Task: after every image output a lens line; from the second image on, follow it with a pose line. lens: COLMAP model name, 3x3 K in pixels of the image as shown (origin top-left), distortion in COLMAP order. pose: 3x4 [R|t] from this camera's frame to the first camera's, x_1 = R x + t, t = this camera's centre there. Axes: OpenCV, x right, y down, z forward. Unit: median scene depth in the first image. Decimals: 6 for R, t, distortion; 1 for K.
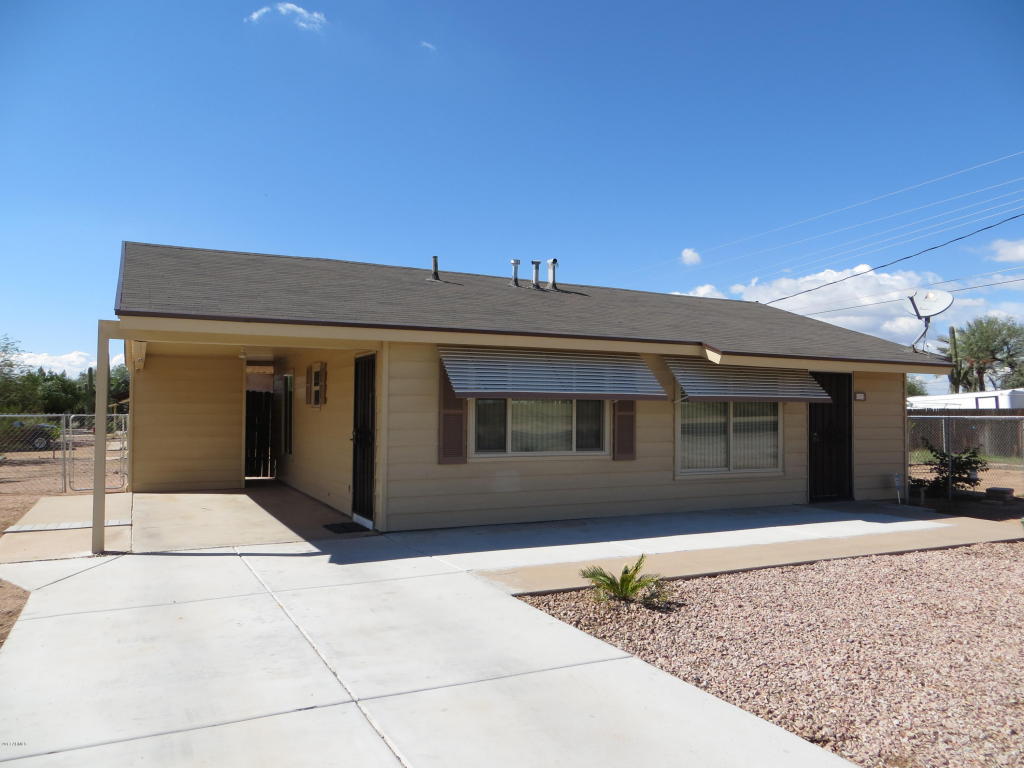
lens RADIAL K [[771.6, 0, 509.7], [0, 771.6, 382.5], [0, 0, 1]] dist [-0.003486, -0.001233]
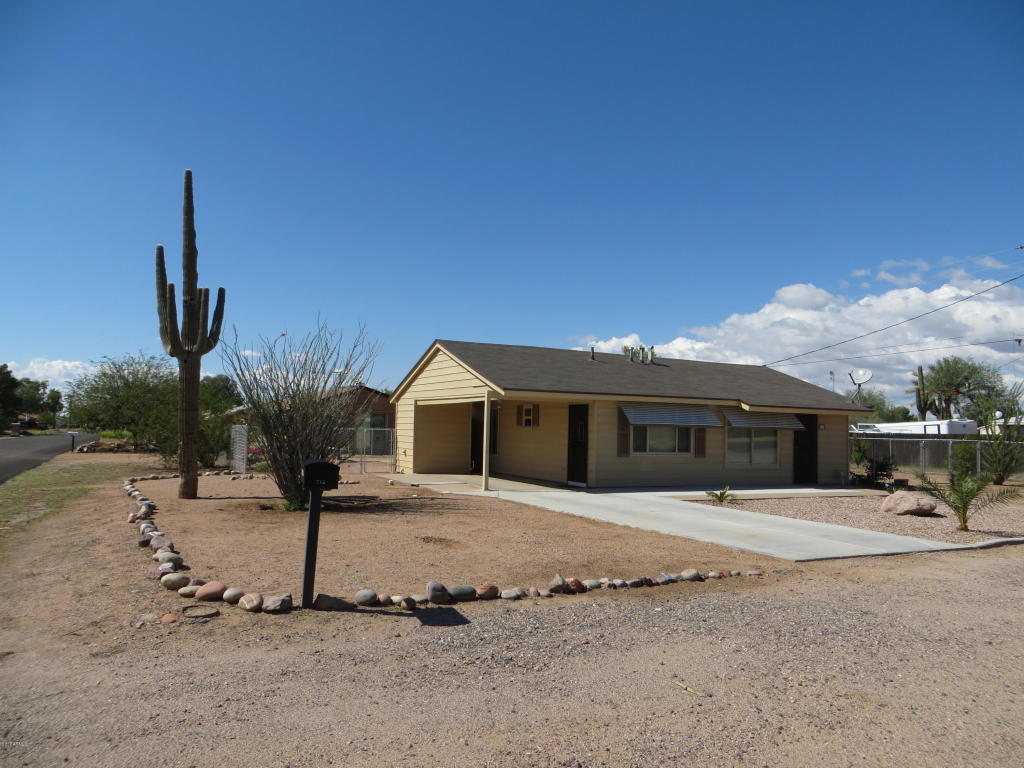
lens RADIAL K [[771.6, 0, 513.9], [0, 771.6, 384.5], [0, 0, 1]] dist [-0.003486, -0.001233]
pose [[0.999851, 0.016897, 0.003407, -0.323152], [-0.016833, 0.999699, -0.017864, -0.042756], [-0.003708, 0.017804, 0.999835, -0.940057]]
